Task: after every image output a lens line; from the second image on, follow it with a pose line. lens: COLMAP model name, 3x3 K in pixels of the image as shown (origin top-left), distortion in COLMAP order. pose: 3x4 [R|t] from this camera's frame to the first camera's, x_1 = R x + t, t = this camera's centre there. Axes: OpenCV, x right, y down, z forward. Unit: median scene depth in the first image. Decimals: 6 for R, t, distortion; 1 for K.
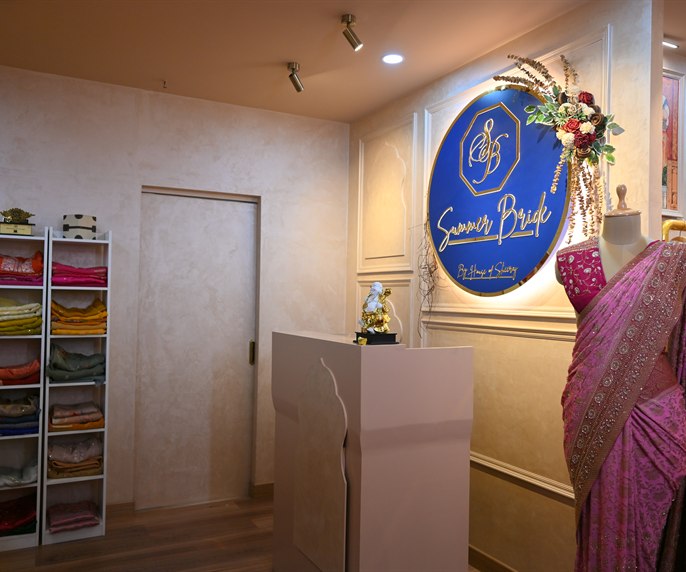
lens RADIAL K [[603.2, 0, 343.0], [0, 603.2, 286.0], [0, 0, 1]] dist [0.006728, -0.006926]
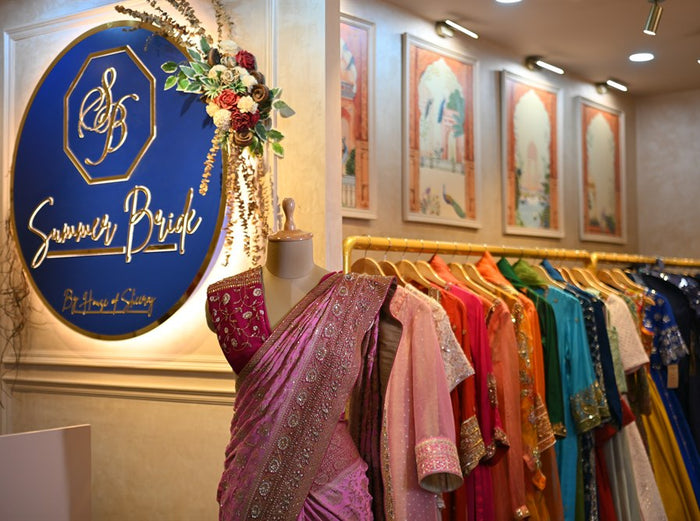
lens RADIAL K [[1072.4, 0, 350.0], [0, 1072.4, 260.5], [0, 0, 1]] dist [-0.012820, 0.042865]
pose [[0.896945, -0.009099, 0.442048, -0.041981], [0.017420, 0.999739, -0.014768, -0.052066], [-0.441799, 0.020947, 0.896870, -0.163033]]
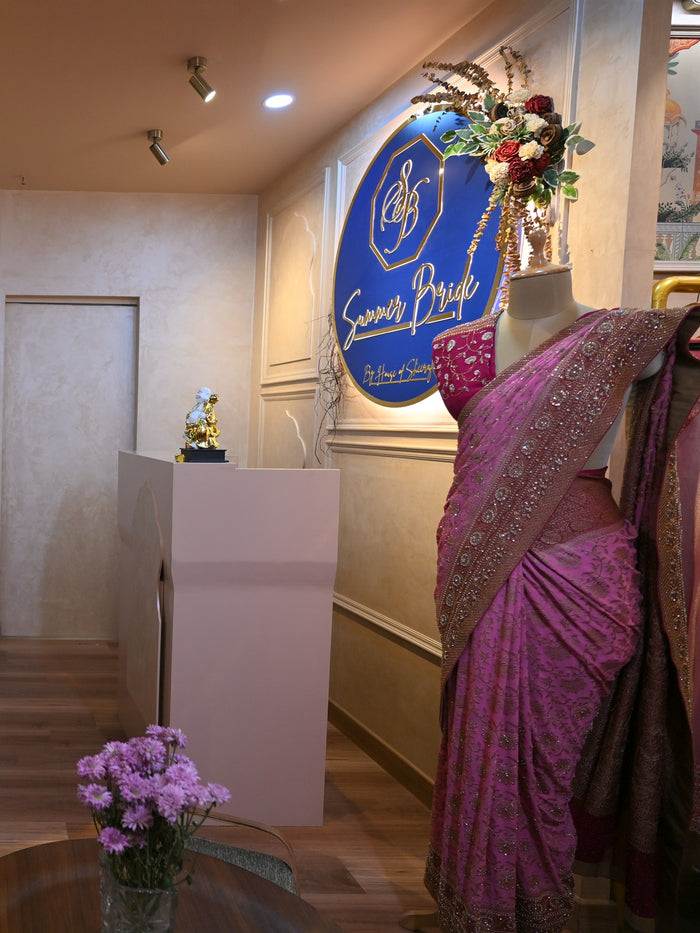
lens RADIAL K [[704.3, 0, 1.1], [0, 704.3, 464.7], [0, 0, 1]] dist [-0.007916, 0.006169]
pose [[0.896498, 0.022658, -0.442468, 0.206115], [0.009611, 0.997462, 0.070552, 0.024760], [0.442944, -0.067503, 0.894005, 0.010043]]
